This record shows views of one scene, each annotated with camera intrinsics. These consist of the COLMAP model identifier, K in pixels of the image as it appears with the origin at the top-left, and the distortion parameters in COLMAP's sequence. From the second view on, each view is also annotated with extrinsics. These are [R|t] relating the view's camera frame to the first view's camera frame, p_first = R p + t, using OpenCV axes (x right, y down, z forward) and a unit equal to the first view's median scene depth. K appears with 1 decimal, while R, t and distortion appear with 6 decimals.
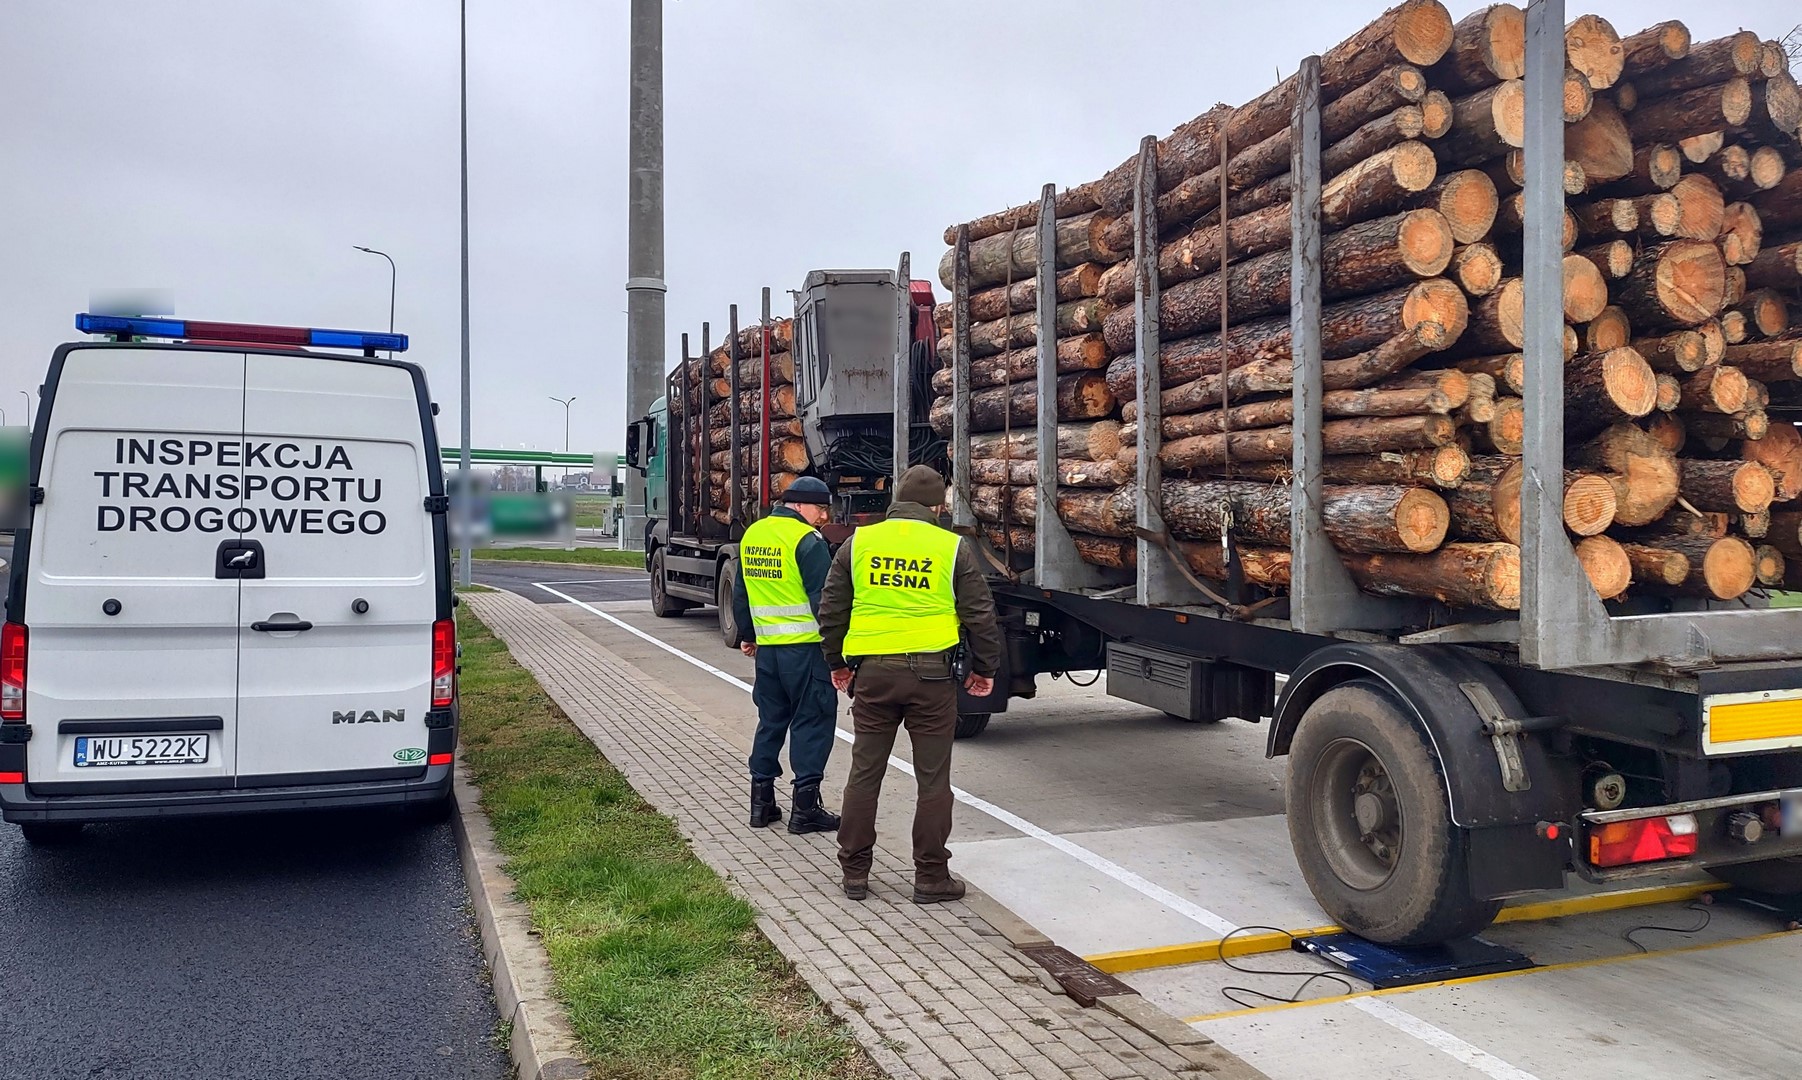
lens RADIAL K [[1412.2, 0, 900.6], [0, 1412.2, 540.9], [0, 0, 1]] dist [0.011249, 0.002351]
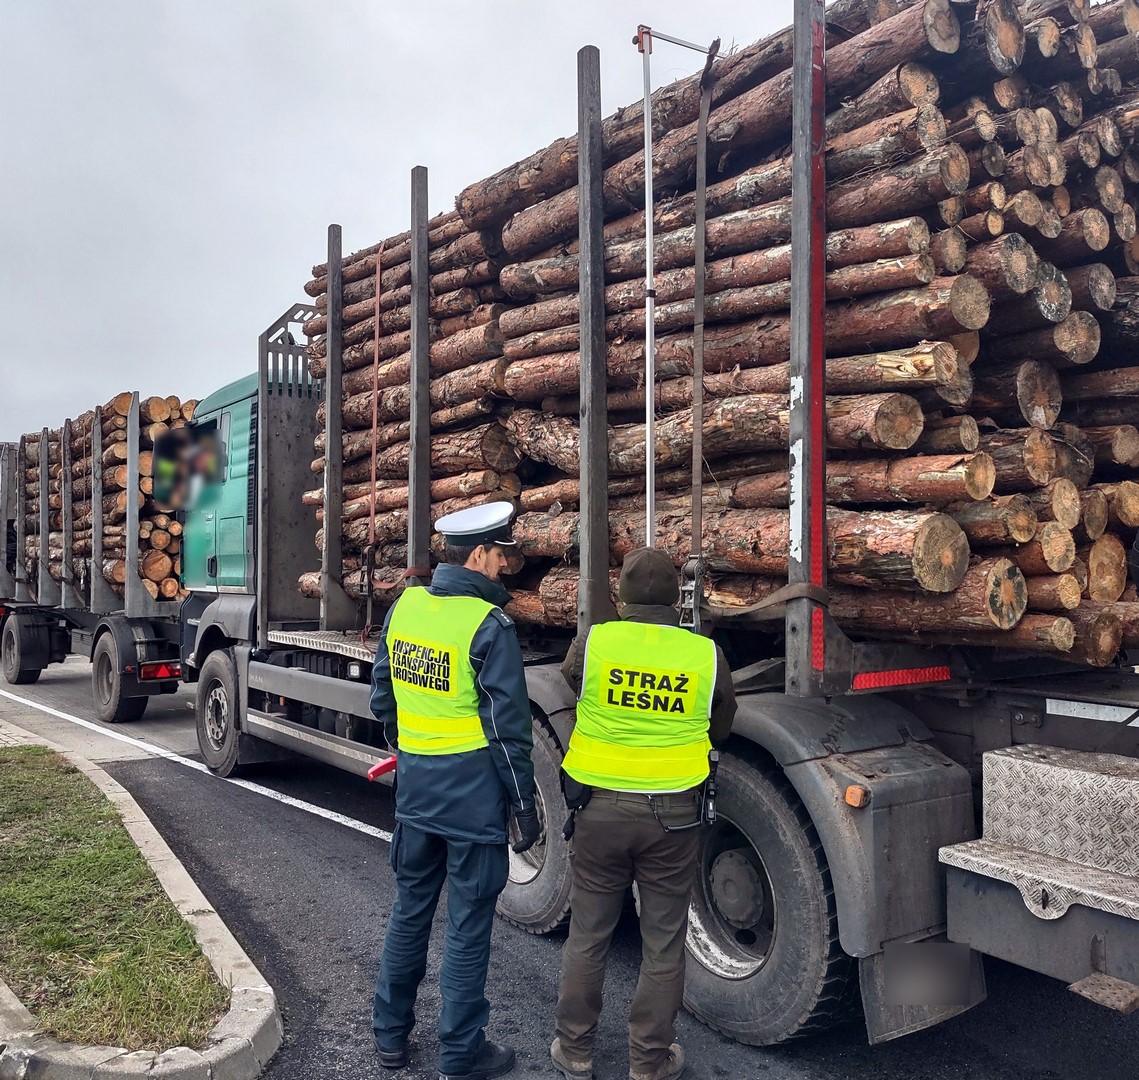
lens RADIAL K [[1183.9, 0, 570.1], [0, 1183.9, 539.9], [0, 0, 1]] dist [0.010887, 0.000000]
pose [[0.956148, 0.007805, 0.292779, 0.416903], [0.008125, 0.998553, -0.053154, 0.044481], [-0.292770, 0.053202, 0.954702, -1.248446]]
